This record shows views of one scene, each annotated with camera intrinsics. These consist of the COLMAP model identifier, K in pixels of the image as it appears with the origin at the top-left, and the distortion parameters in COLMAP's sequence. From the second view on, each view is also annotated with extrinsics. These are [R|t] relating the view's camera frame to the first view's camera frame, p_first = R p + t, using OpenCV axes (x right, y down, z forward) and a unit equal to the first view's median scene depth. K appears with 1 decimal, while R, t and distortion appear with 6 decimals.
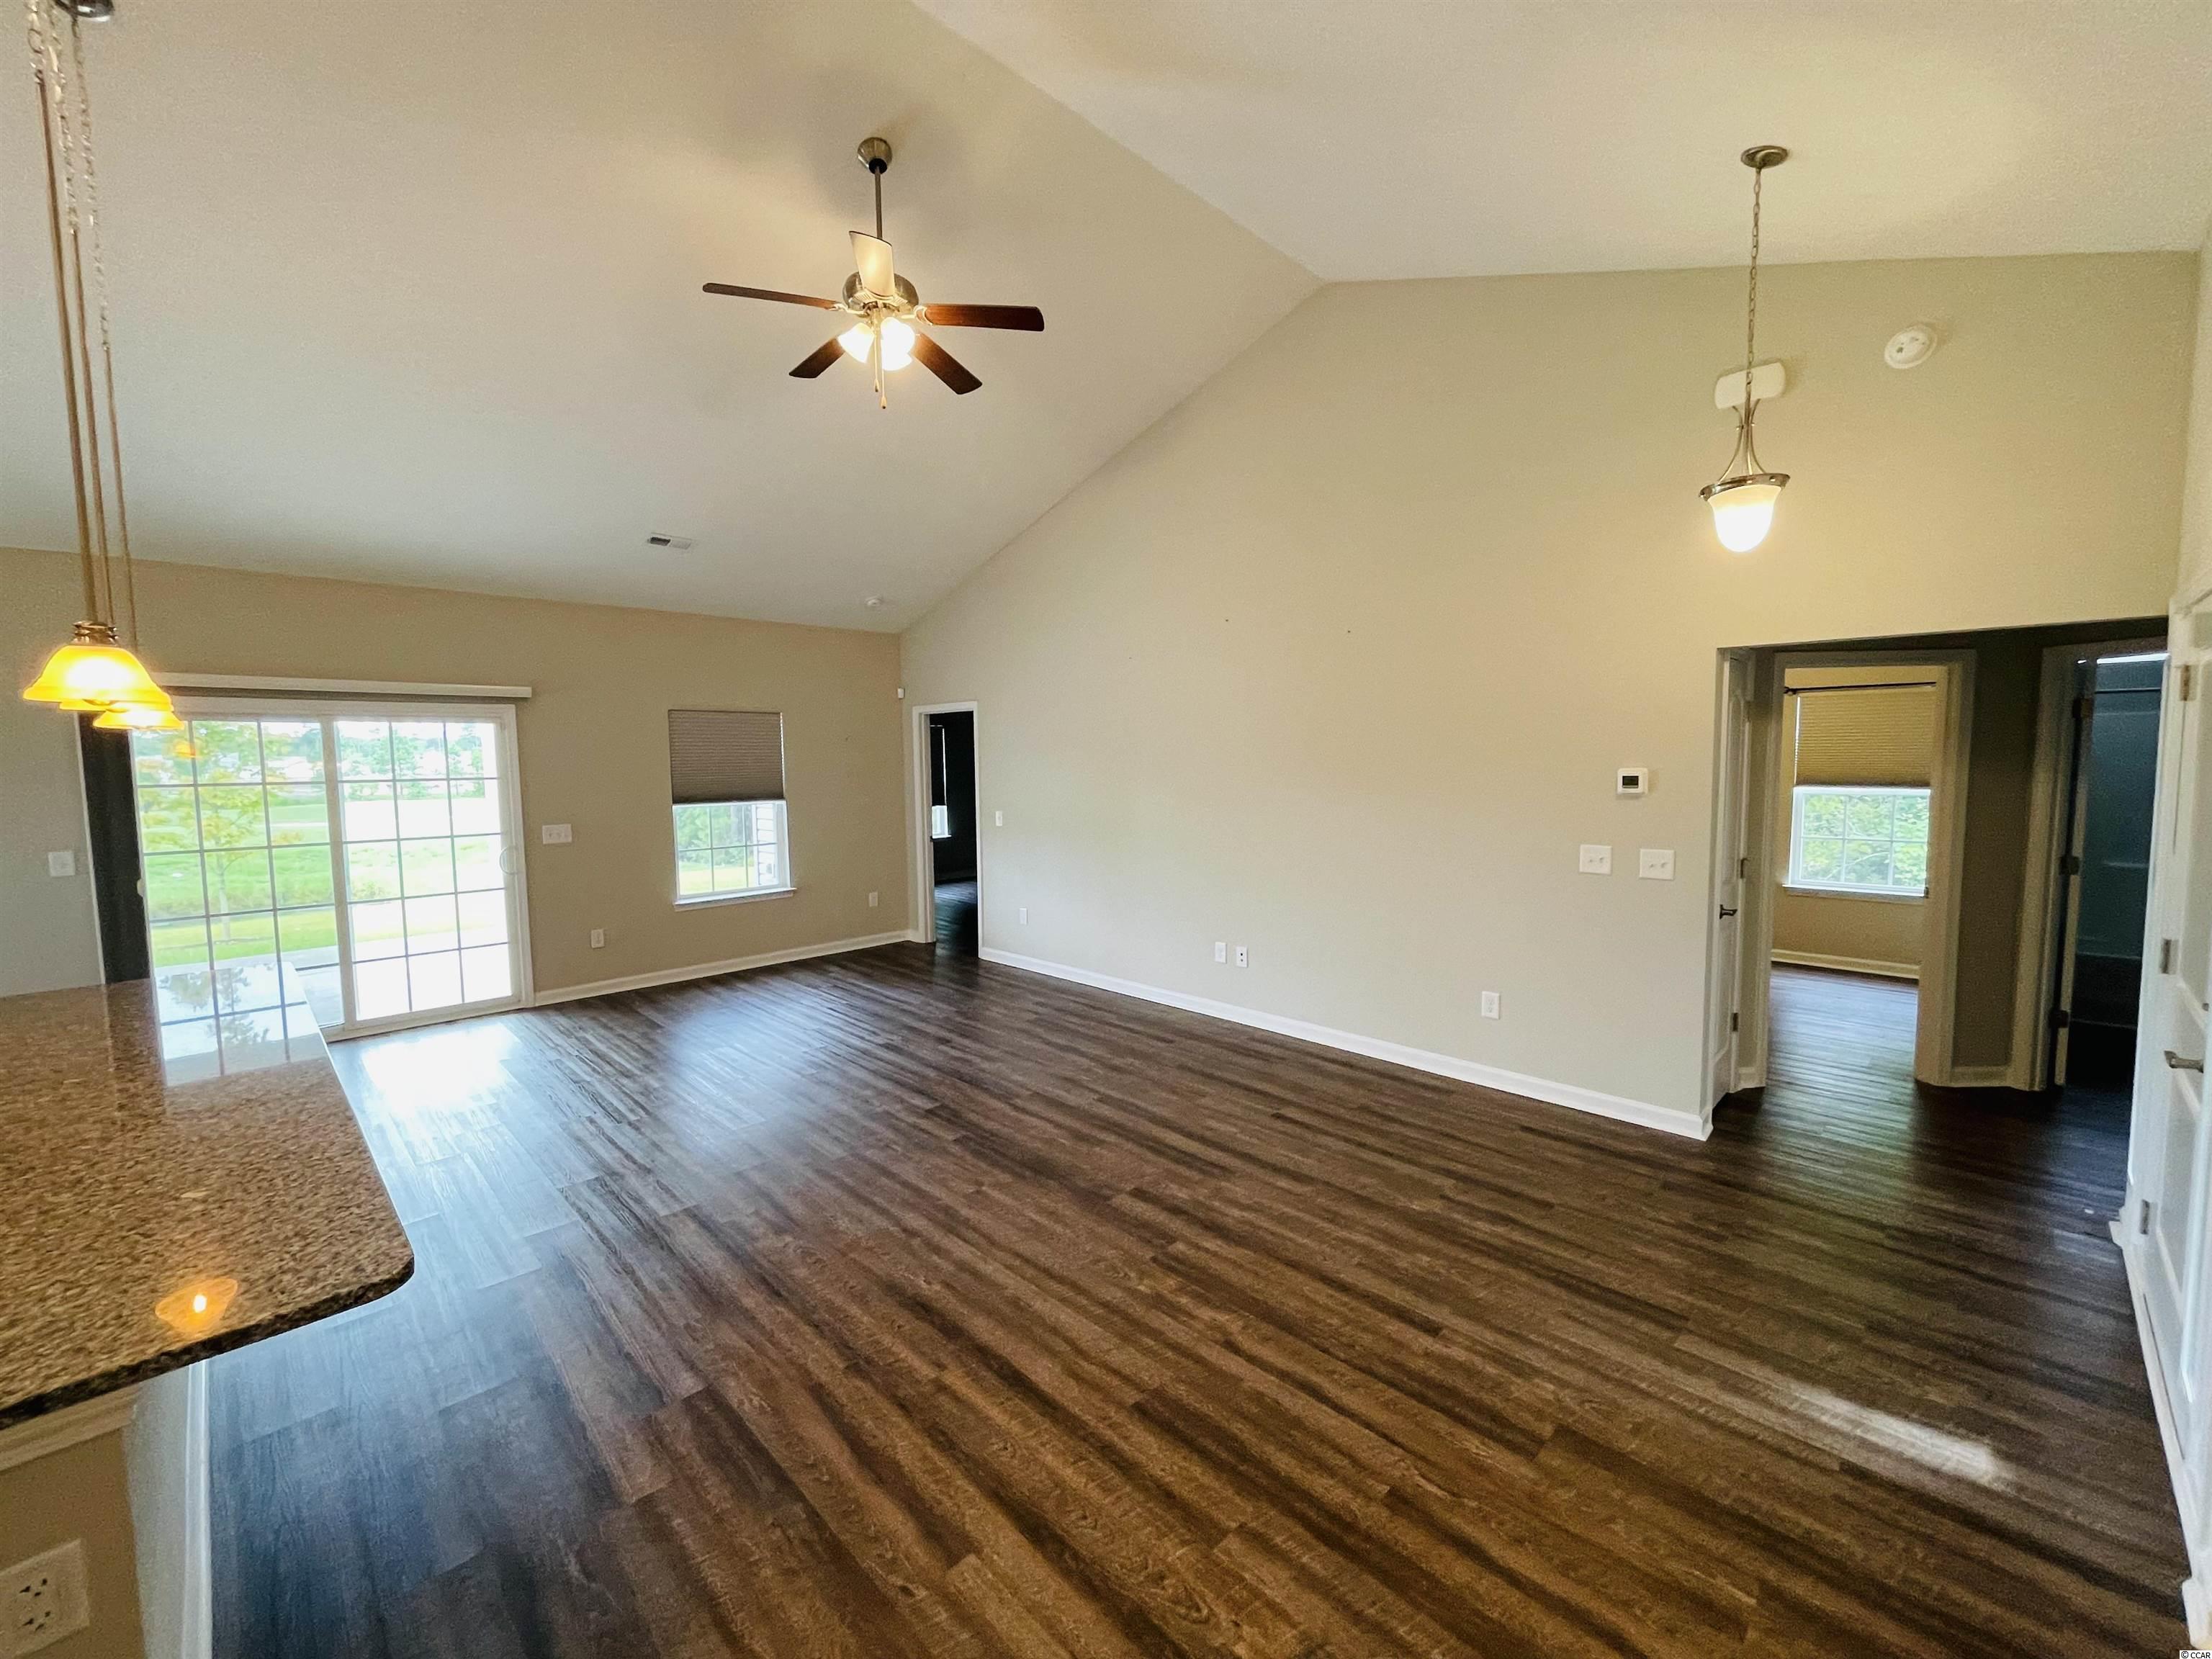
lens RADIAL K [[897.9, 0, 1100.2], [0, 897.9, 826.6], [0, 0, 1]] dist [-0.002164, 0.000194]
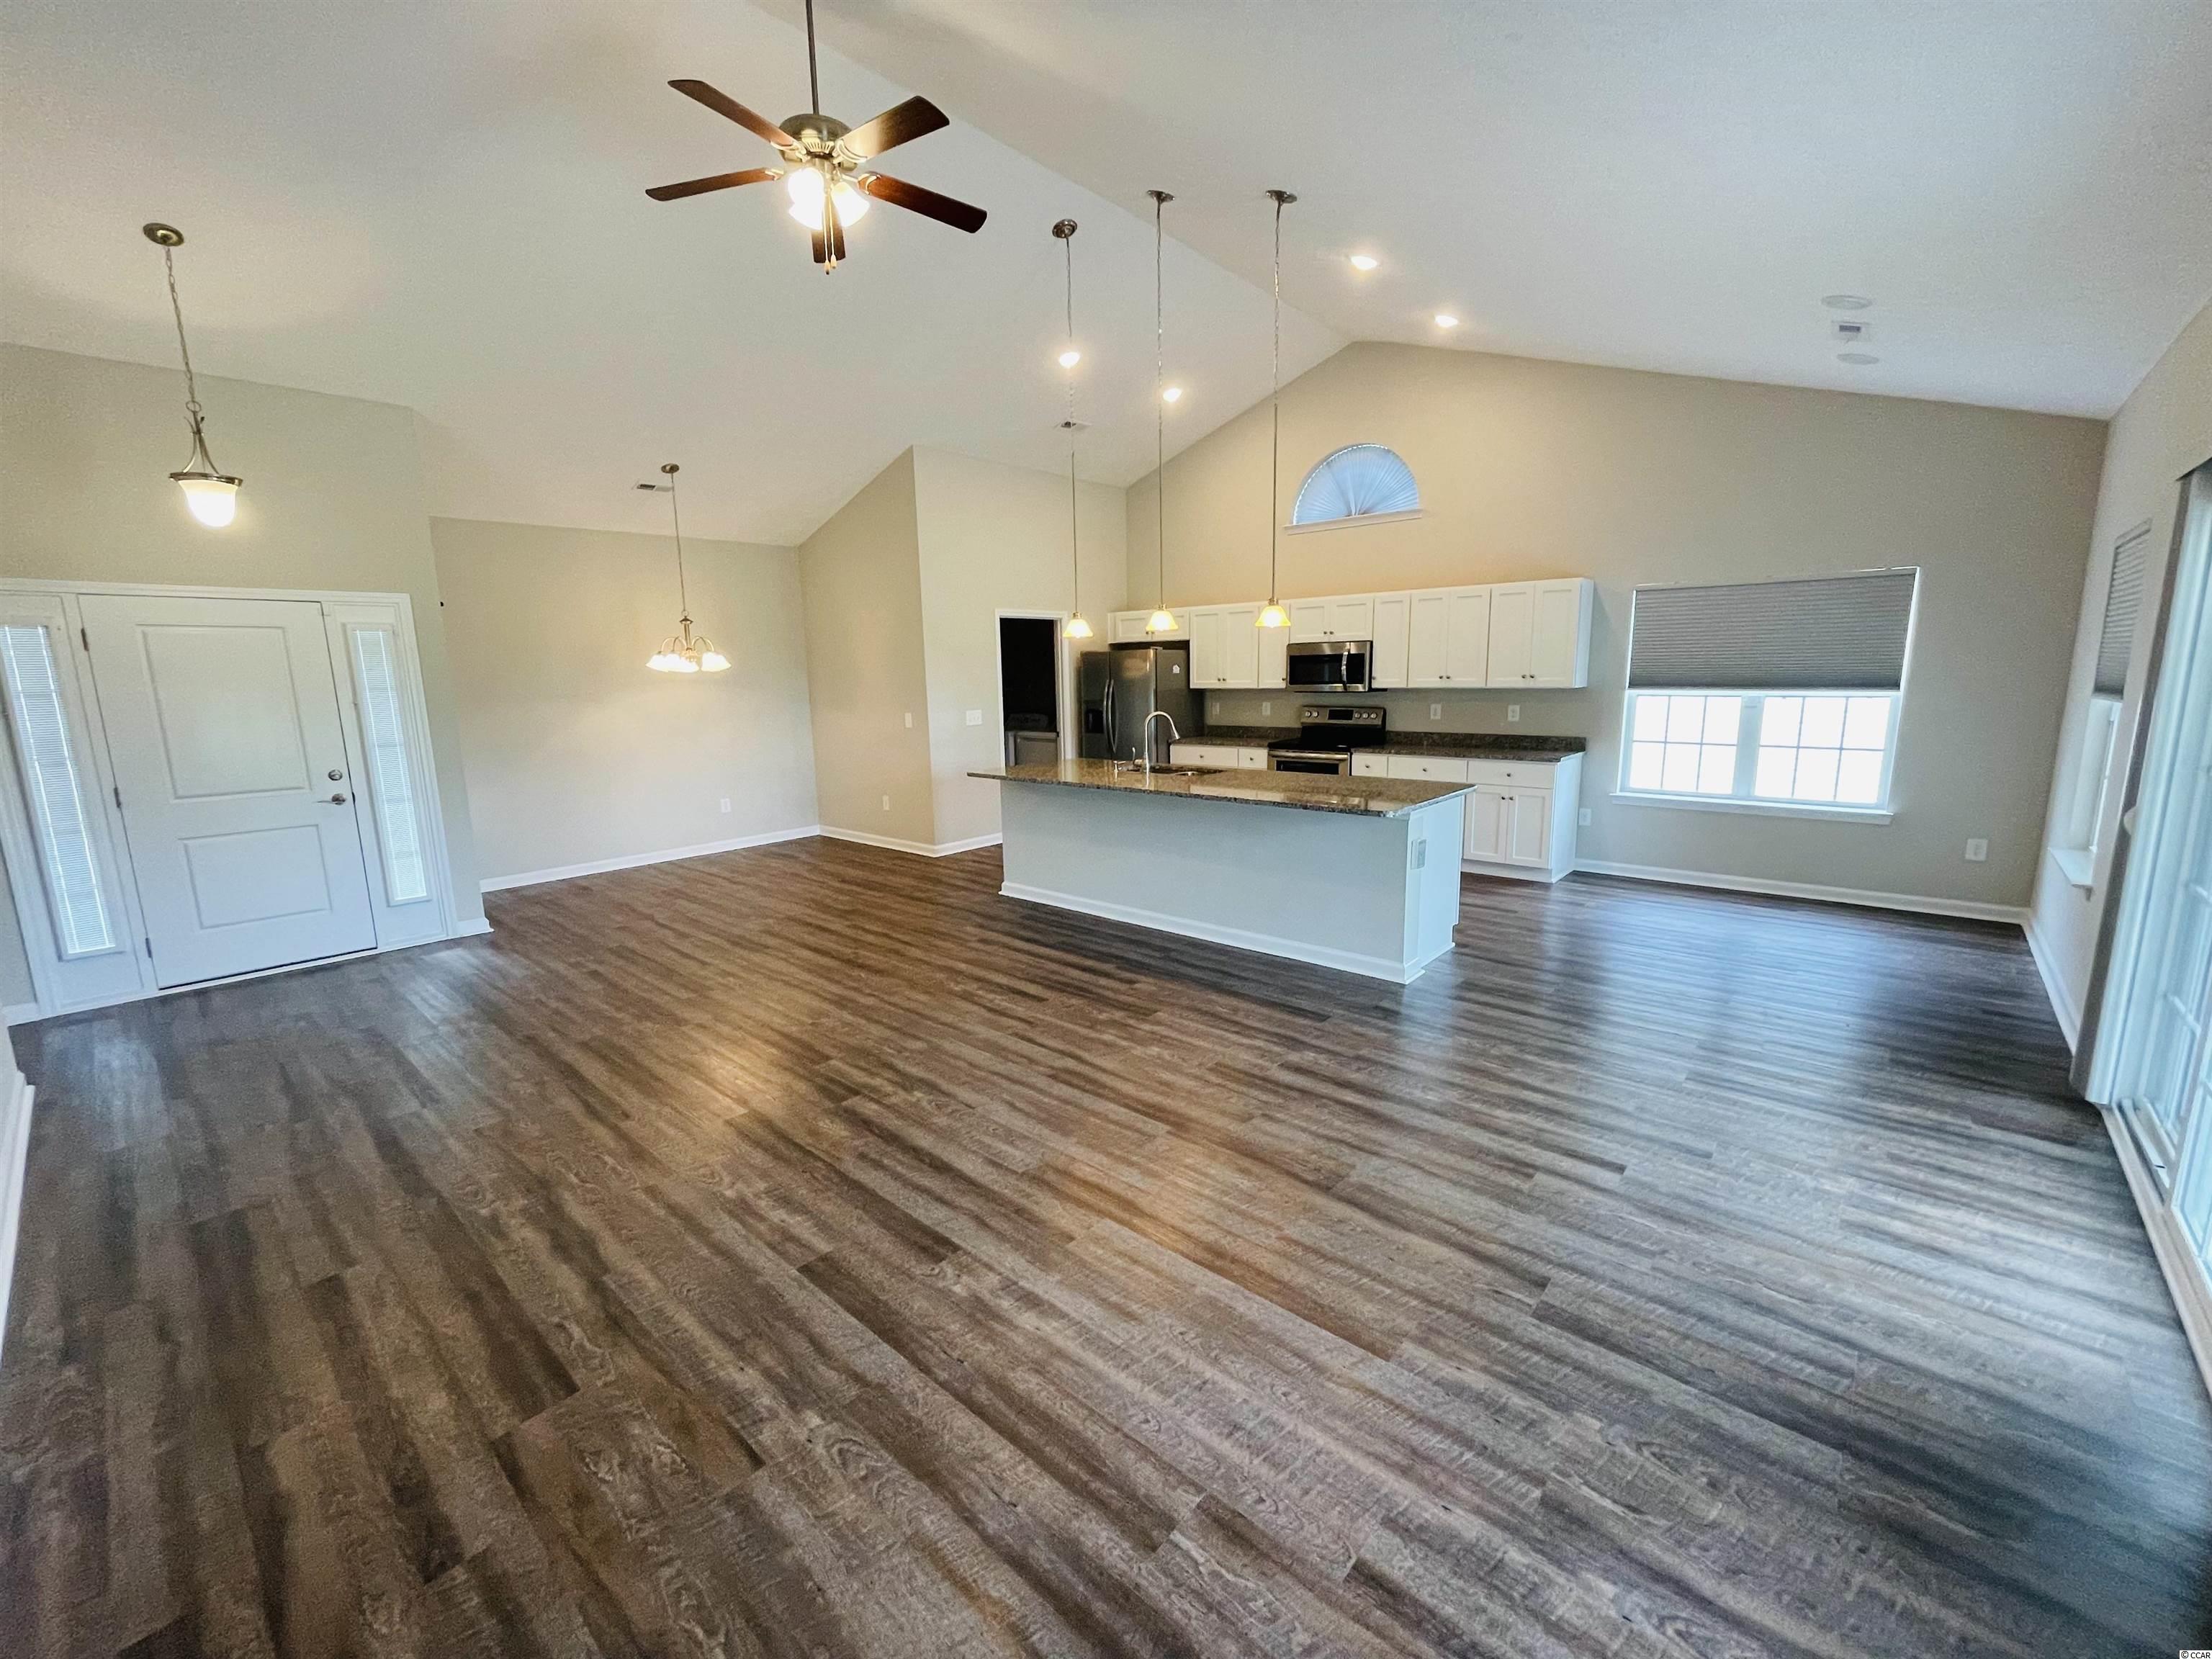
lens RADIAL K [[897.9, 0, 1106.3], [0, 897.9, 827.9], [0, 0, 1]] dist [-0.002164, 0.000194]
pose [[-0.996992, 0.046488, -0.062021, -0.441876], [0.029264, 0.966712, 0.254187, -0.135384], [0.071773, 0.251607, -0.965165, 2.036218]]
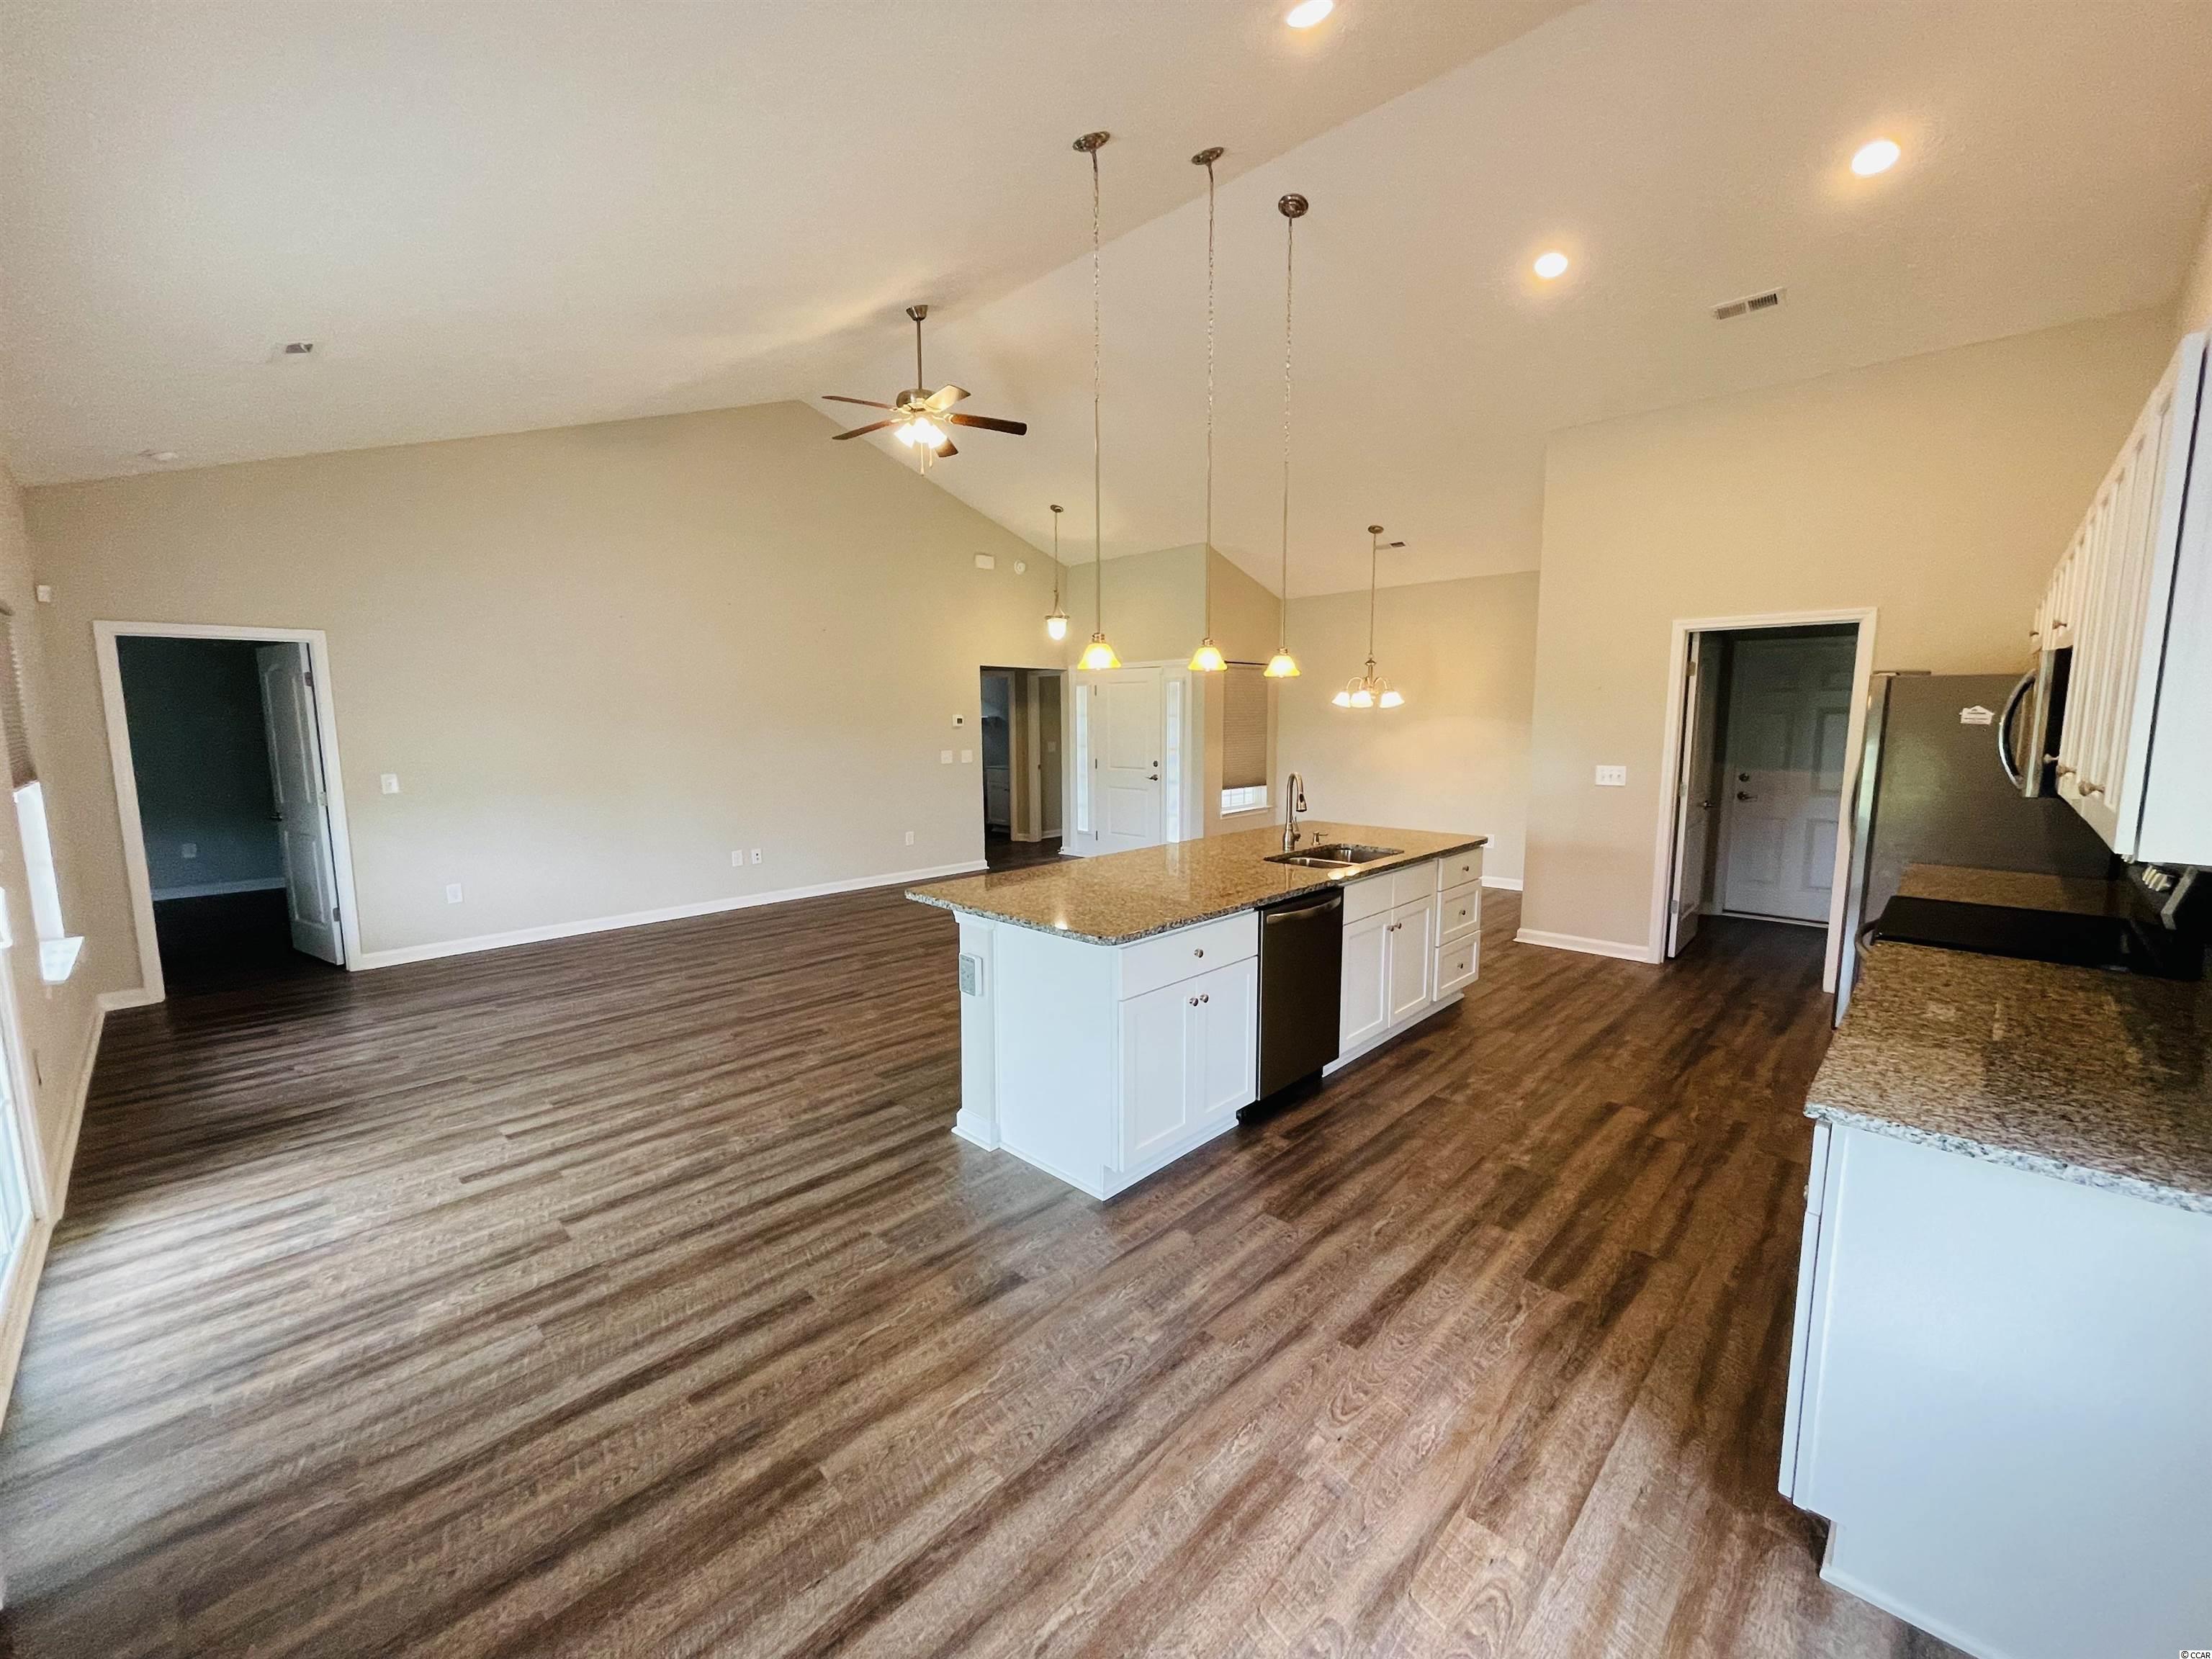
lens RADIAL K [[897.9, 0, 1095.6], [0, 897.9, 824.7], [0, 0, 1]] dist [-0.002164, 0.000194]
pose [[-0.014915, -0.111672, 0.993633, -1.833932], [0.086373, 0.989885, 0.112547, -0.017719], [-0.996151, 0.087502, -0.005119, 0.751254]]
